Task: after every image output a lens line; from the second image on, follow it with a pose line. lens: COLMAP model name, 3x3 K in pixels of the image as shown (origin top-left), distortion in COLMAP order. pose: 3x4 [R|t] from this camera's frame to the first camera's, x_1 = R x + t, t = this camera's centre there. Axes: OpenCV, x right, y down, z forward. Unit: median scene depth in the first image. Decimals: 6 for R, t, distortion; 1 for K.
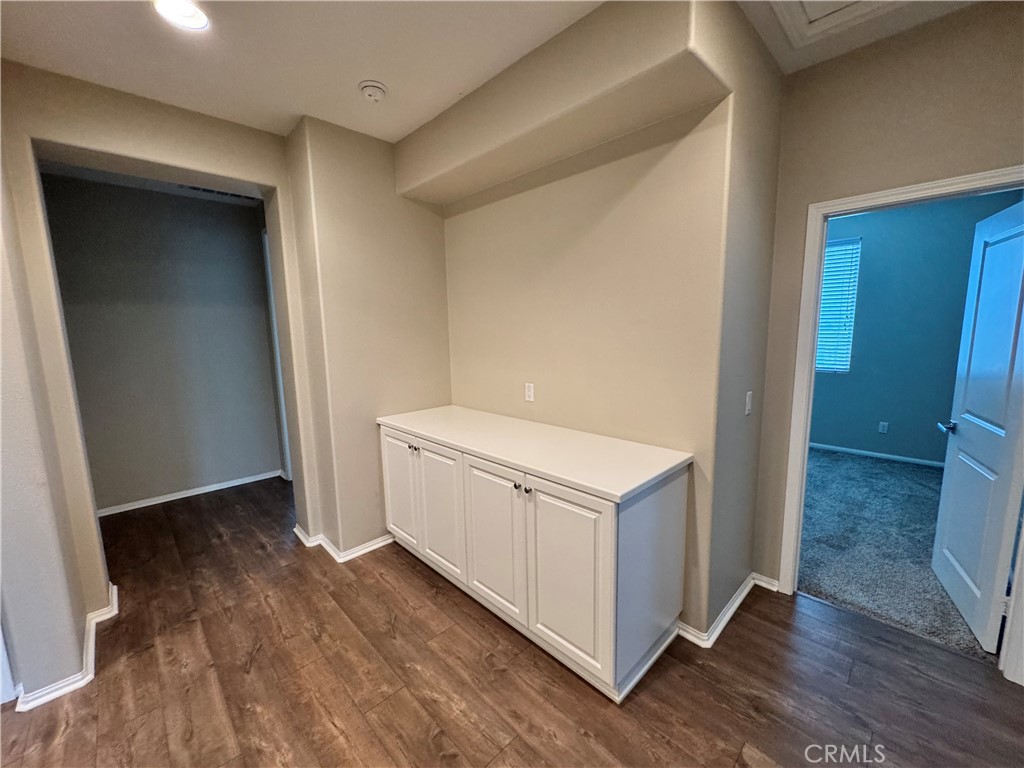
lens RADIAL K [[407.7, 0, 511.4], [0, 407.7, 384.5], [0, 0, 1]] dist [-0.000108, 0.000340]
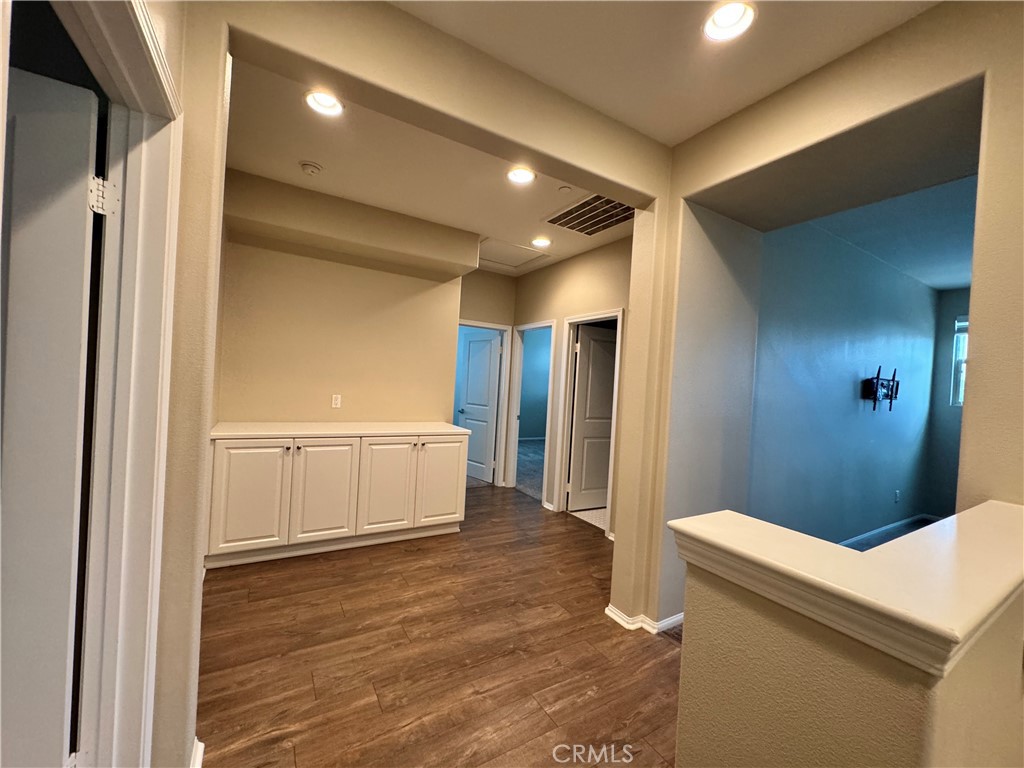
lens RADIAL K [[407.7, 0, 509.7], [0, 407.7, 387.2], [0, 0, 1]] dist [-0.000108, 0.000340]
pose [[0.224590, 0.022352, 0.974197, -1.752169], [0.068694, 0.996887, -0.038709, 0.098128], [-0.972029, 0.075615, 0.222355, 0.172127]]
